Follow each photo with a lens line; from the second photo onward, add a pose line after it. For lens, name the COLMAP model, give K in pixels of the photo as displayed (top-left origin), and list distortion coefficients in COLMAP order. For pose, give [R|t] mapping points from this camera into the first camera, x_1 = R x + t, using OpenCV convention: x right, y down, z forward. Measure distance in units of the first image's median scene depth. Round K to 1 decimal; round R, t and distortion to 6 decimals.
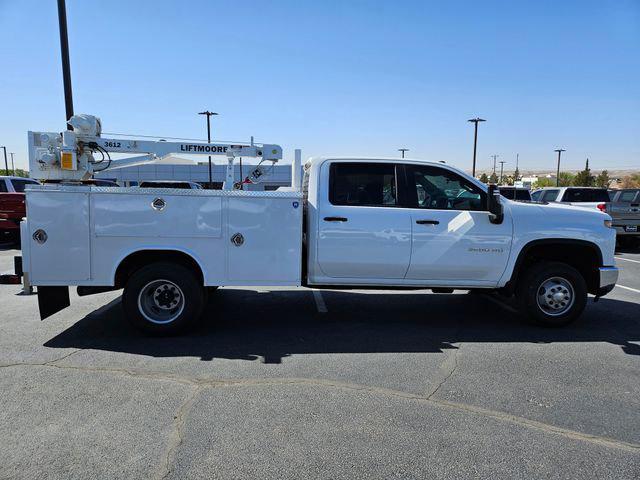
lens RADIAL K [[424.5, 0, 320.0], [0, 424.5, 240.0], [0, 0, 1]] dist [0.081049, -0.067412]
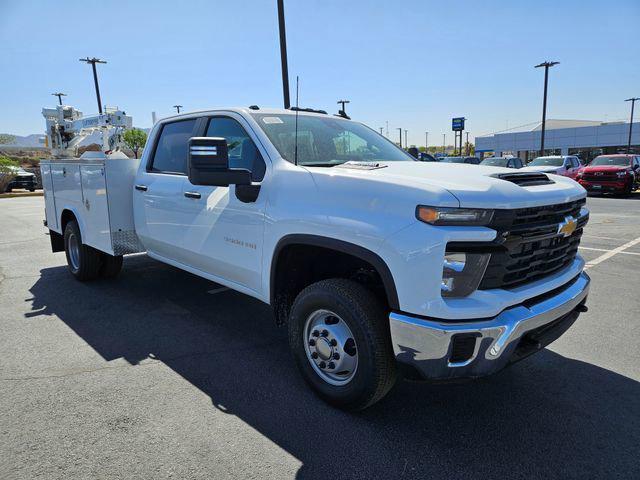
lens RADIAL K [[424.5, 0, 320.0], [0, 424.5, 240.0], [0, 0, 1]] dist [0.081049, -0.067412]
pose [[0.631027, 0.112883, -0.767504, 1.000009], [-0.062681, 0.993541, 0.094593, -0.050228], [0.773224, -0.011583, 0.634027, 0.724072]]
